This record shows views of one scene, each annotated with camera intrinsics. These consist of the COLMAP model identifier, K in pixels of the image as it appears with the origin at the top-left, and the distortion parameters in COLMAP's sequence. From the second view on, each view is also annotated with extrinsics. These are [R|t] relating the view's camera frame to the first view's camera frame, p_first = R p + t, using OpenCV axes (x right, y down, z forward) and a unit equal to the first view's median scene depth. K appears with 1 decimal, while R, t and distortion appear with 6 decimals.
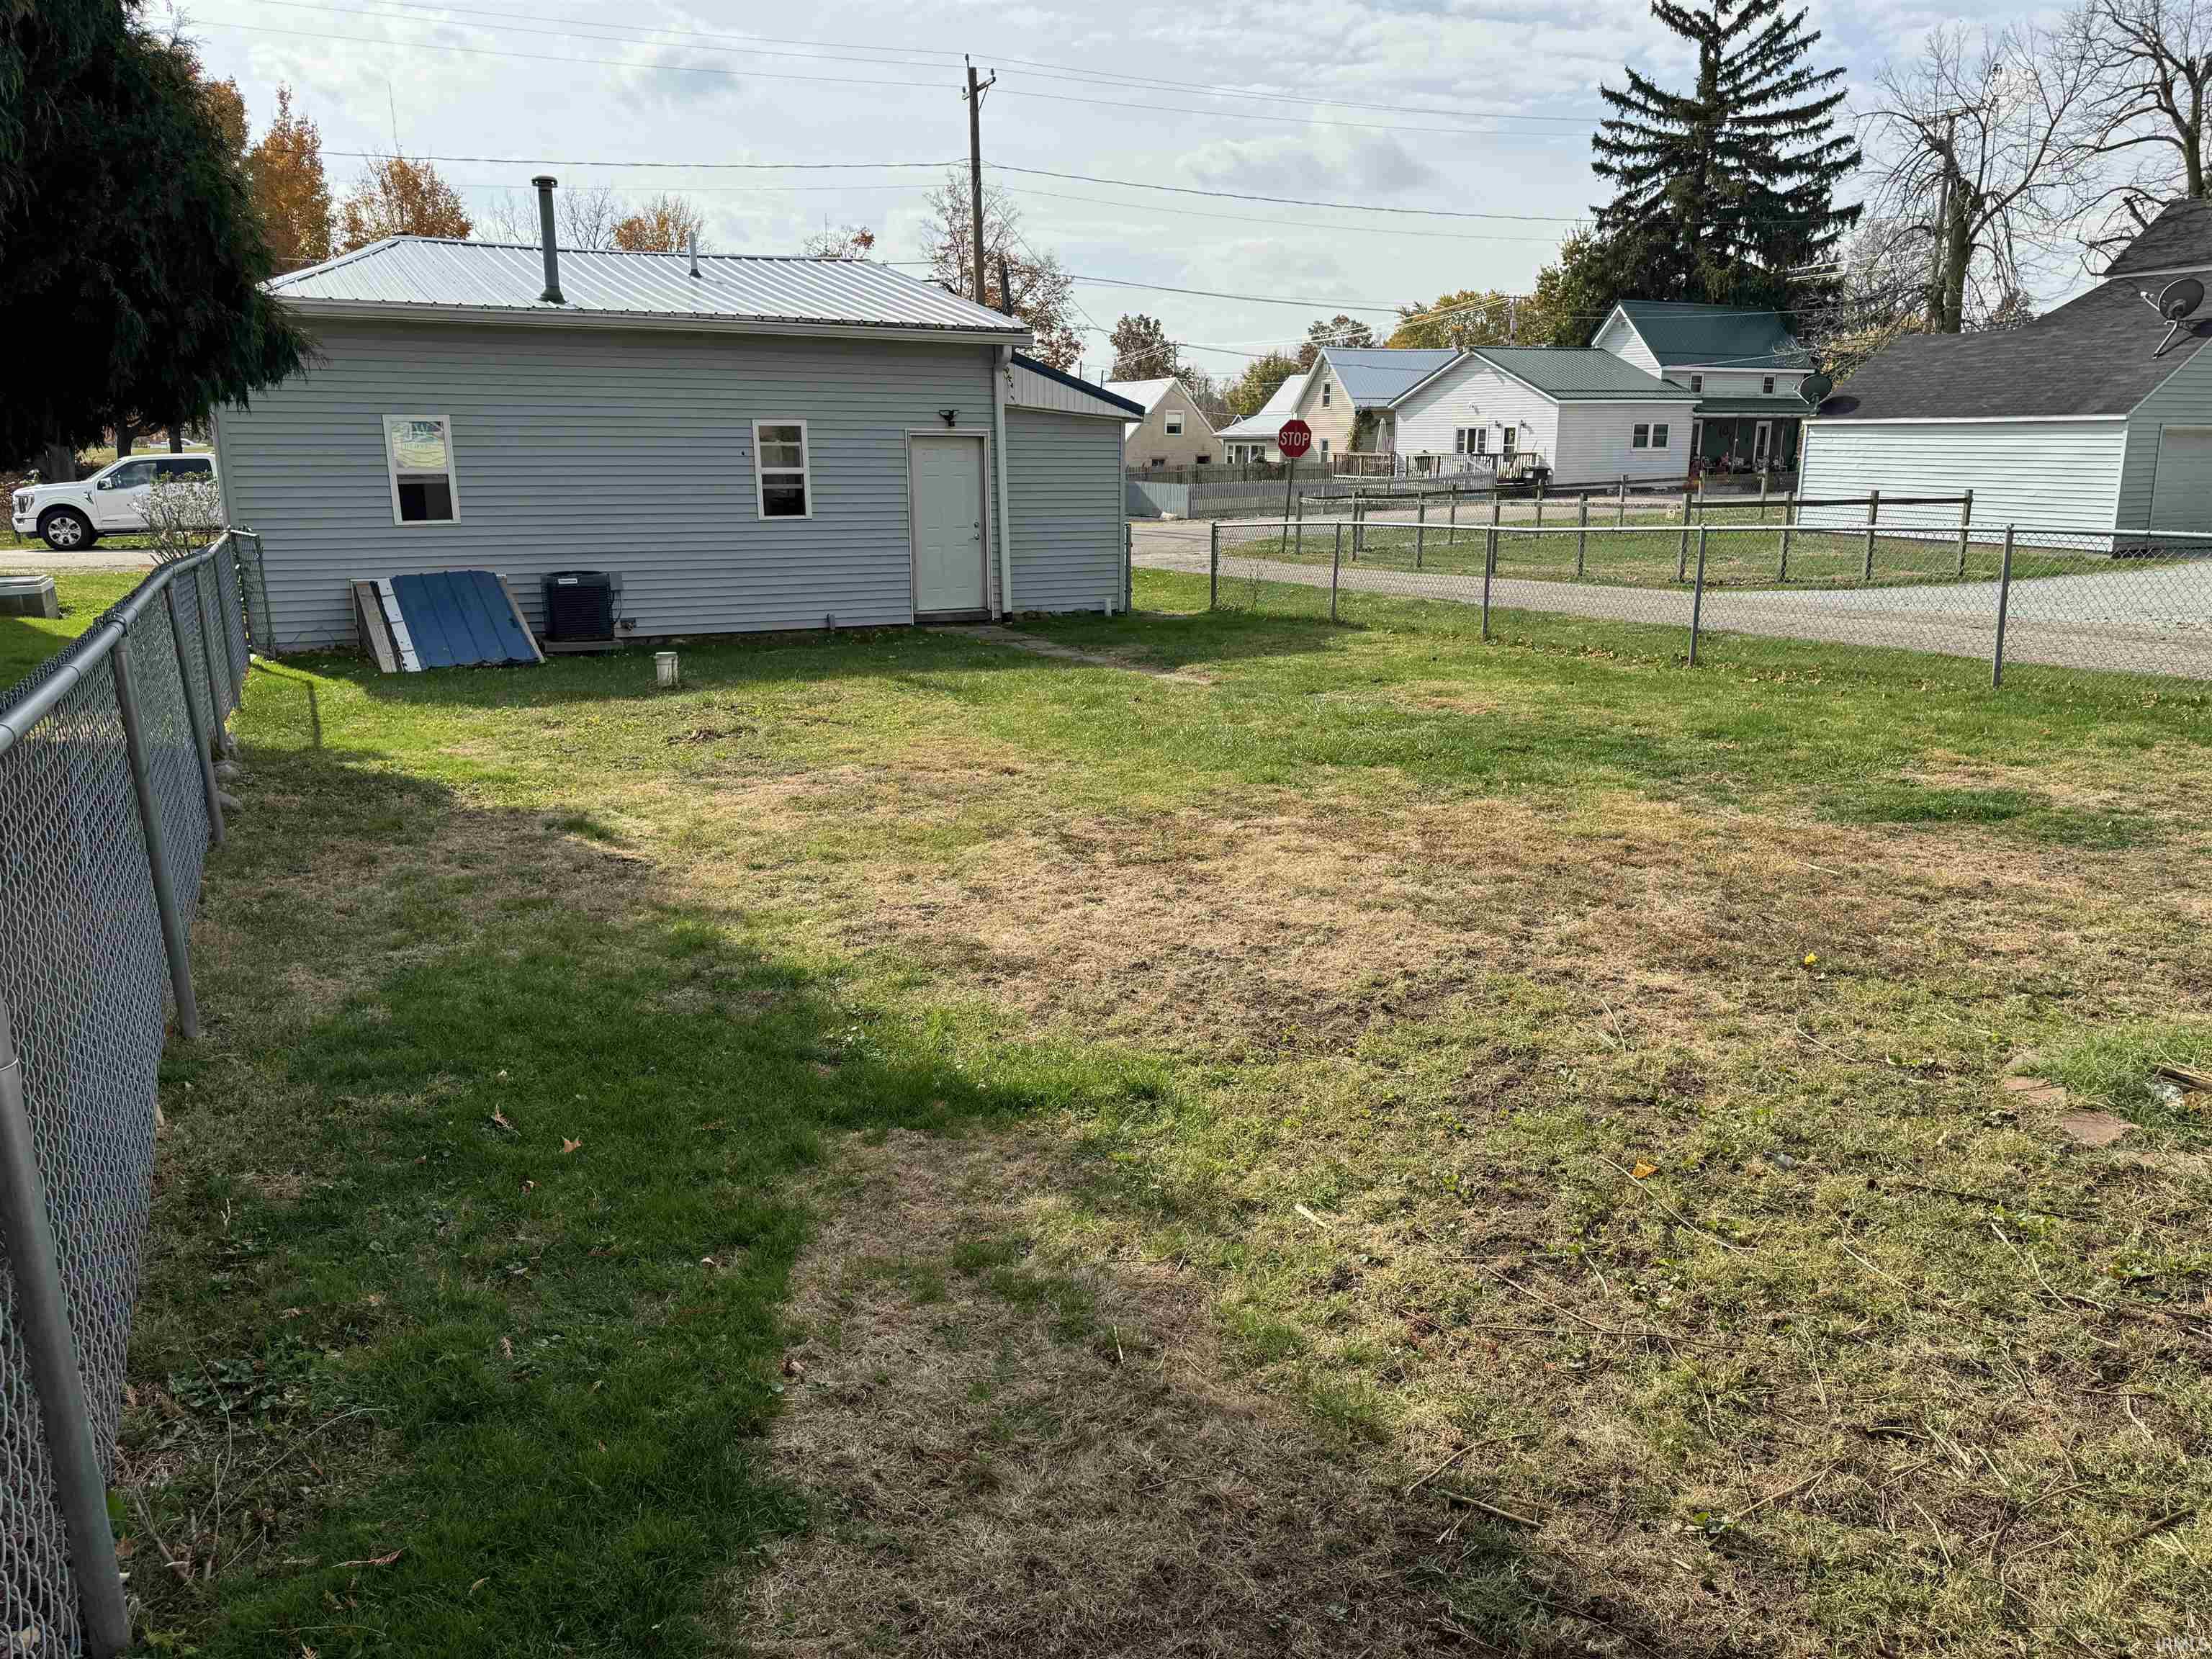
lens RADIAL K [[1543.7, 0, 1109.9], [0, 1543.7, 834.7], [0, 0, 1]] dist [0.046187, -0.067497]
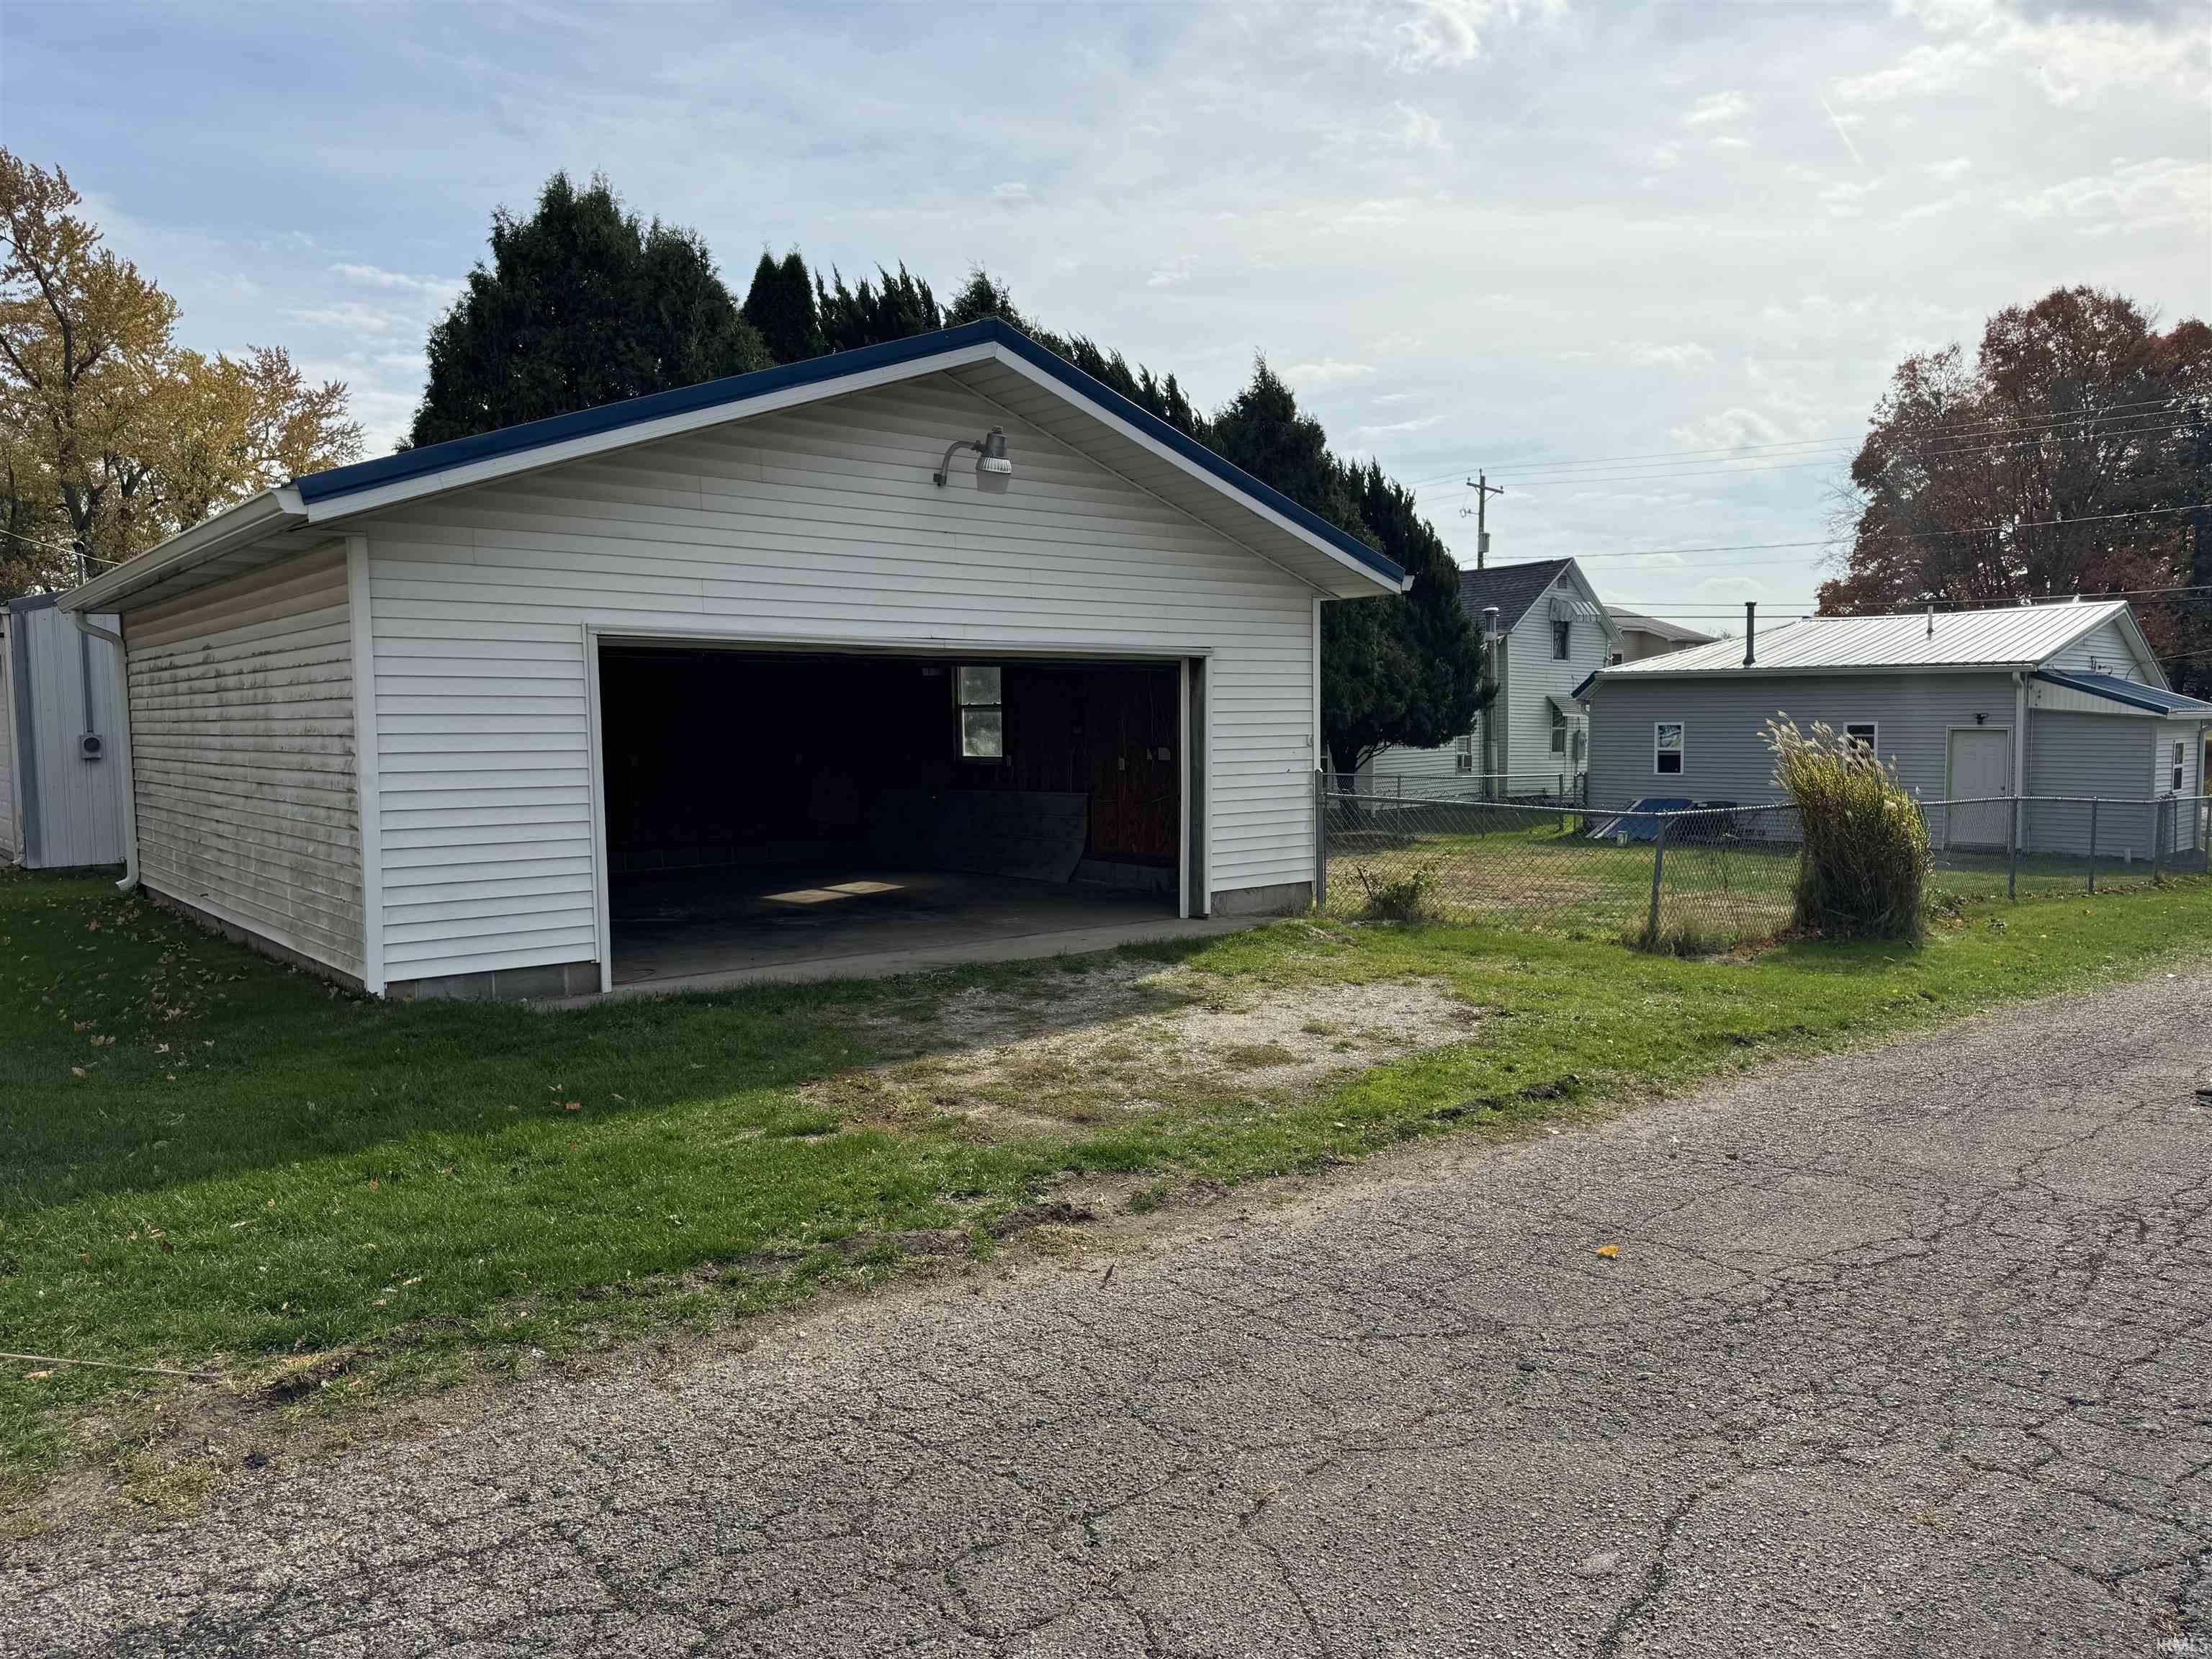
lens RADIAL K [[1543.7, 0, 1104.2], [0, 1543.7, 835.7], [0, 0, 1]] dist [0.046187, -0.067497]
pose [[0.285585, 0.066118, -0.956070, 1.163852], [-0.227706, 0.973730, -0.000678, 0.040921], [0.930909, 0.217896, 0.293138, -0.230730]]
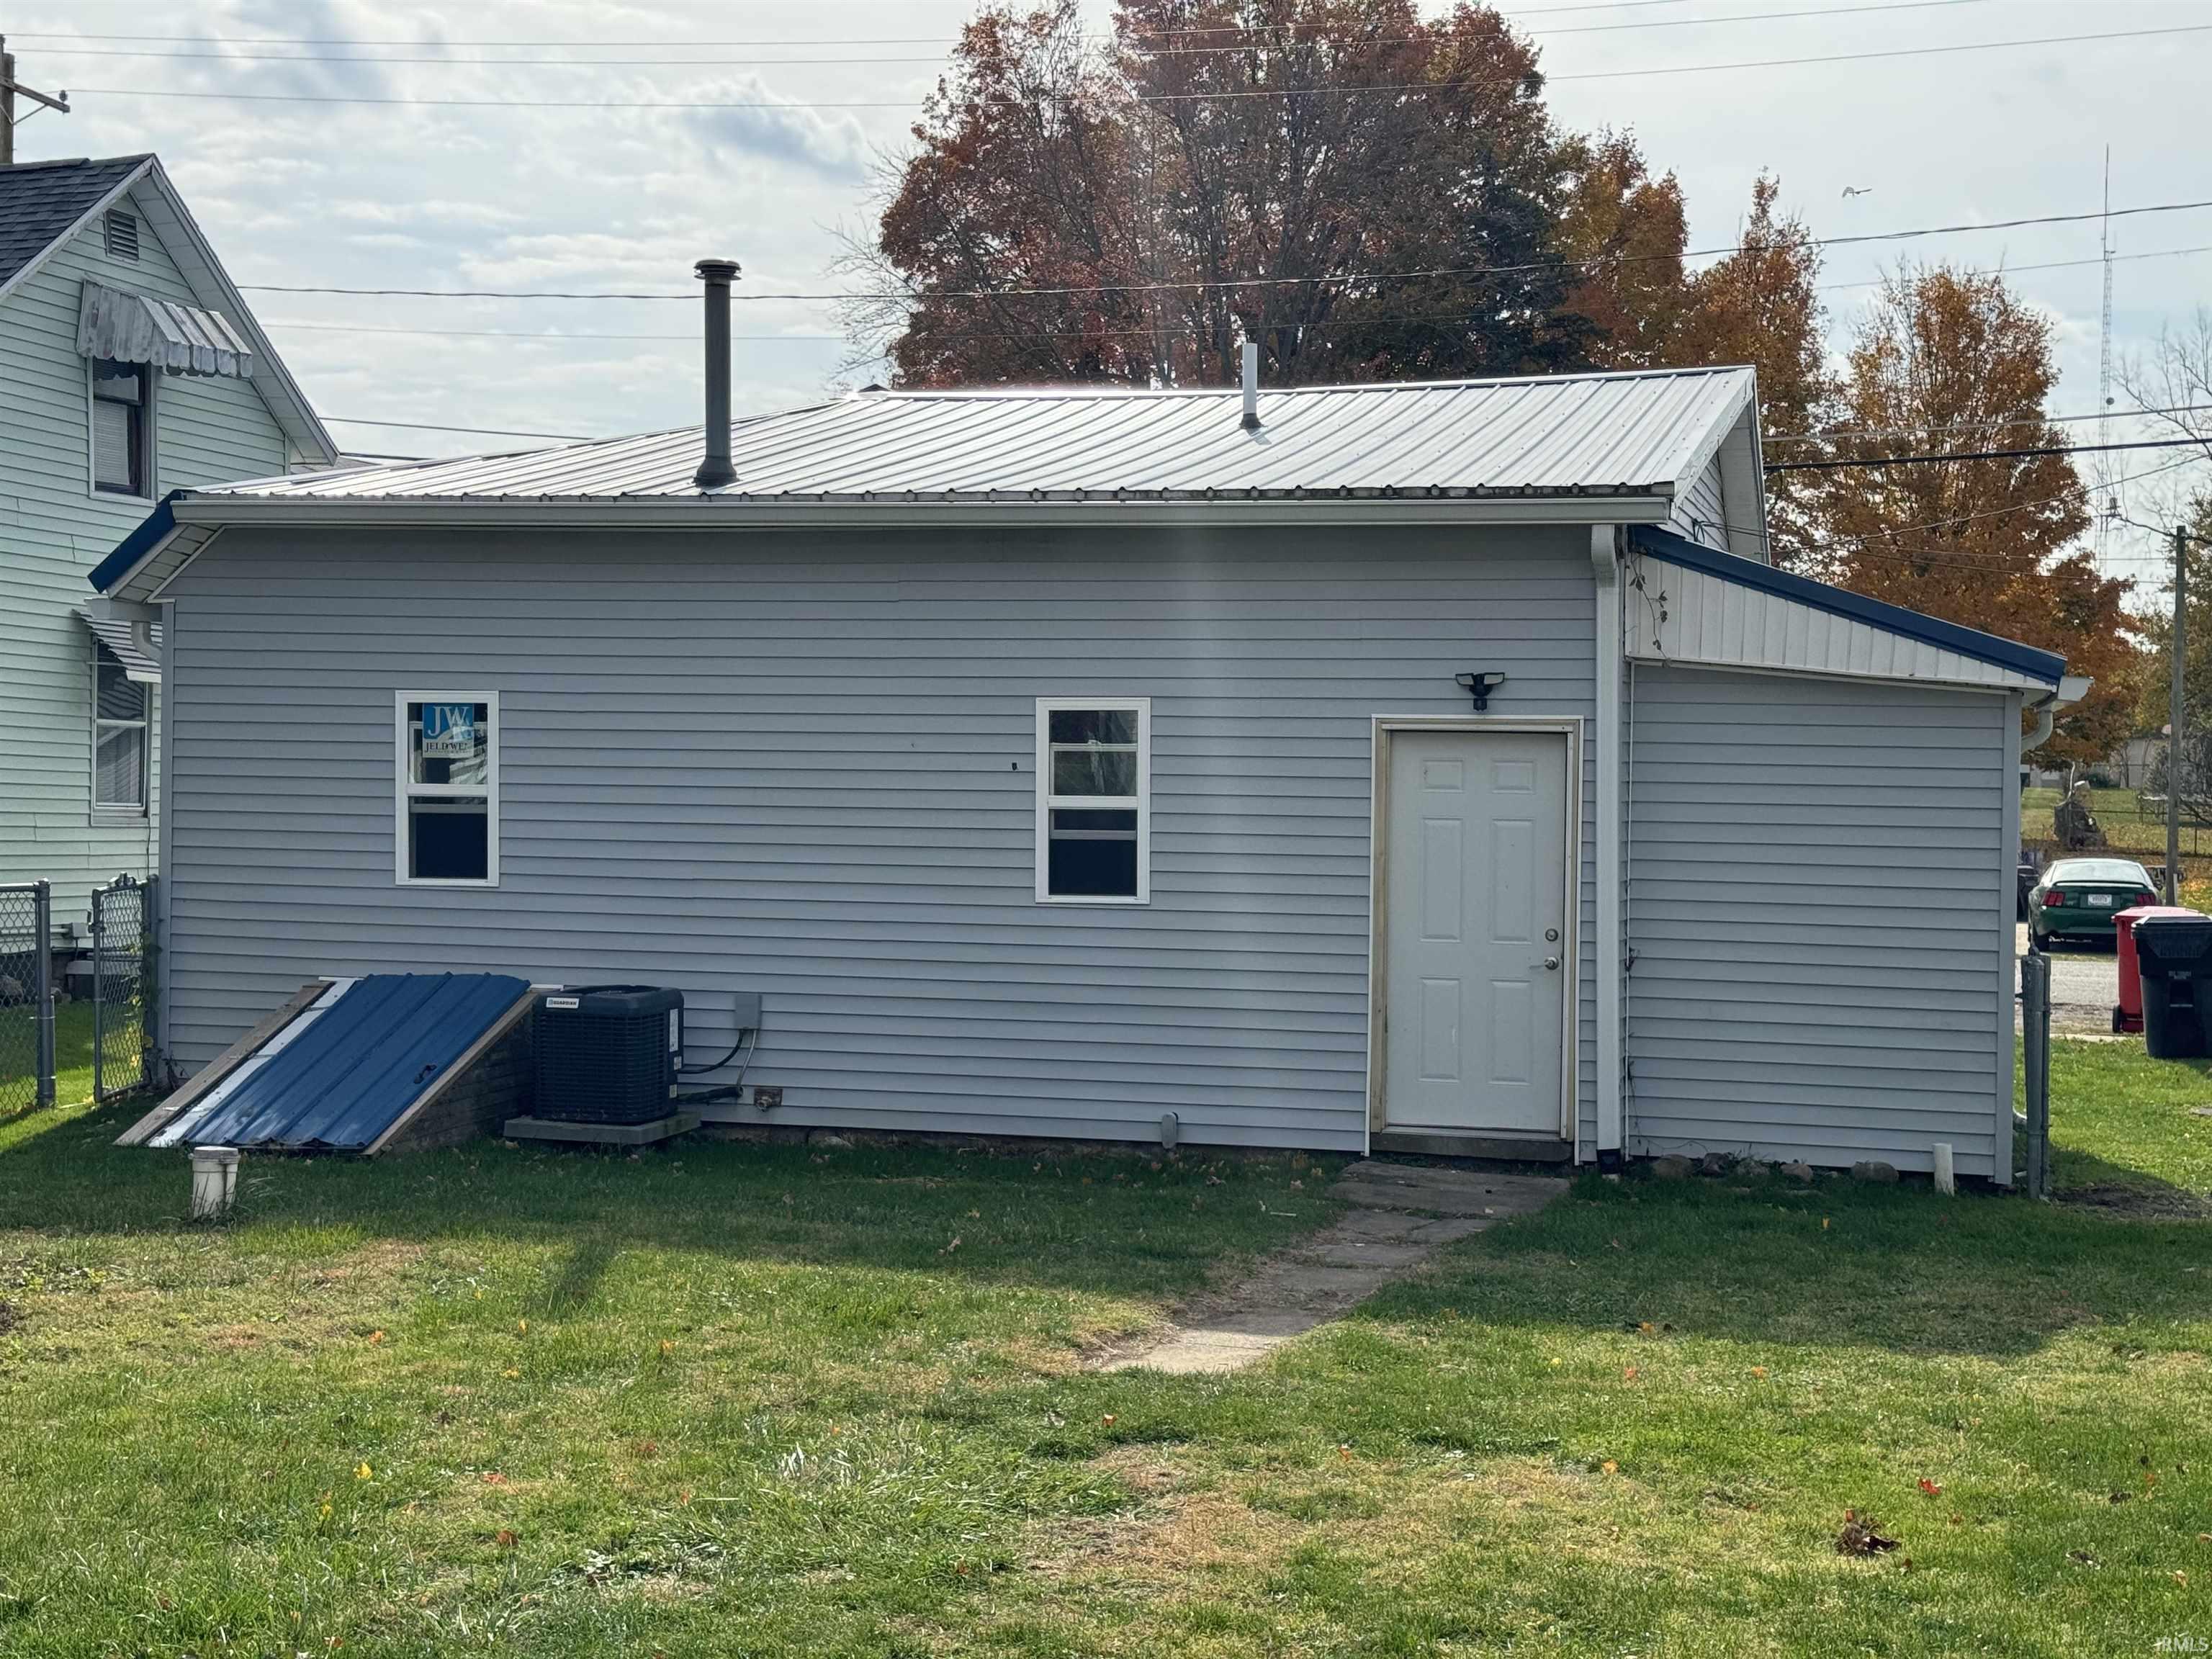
lens RADIAL K [[3081.2, 0, 1107.6], [0, 3081.2, 833.4], [0, 0, 1]] dist [0.079018, 0.000000]
pose [[0.730046, 0.022300, -0.683034, 0.425675], [-0.177966, 0.971187, -0.158508, -0.079196], [0.659818, 0.237275, 0.712980, 0.342496]]
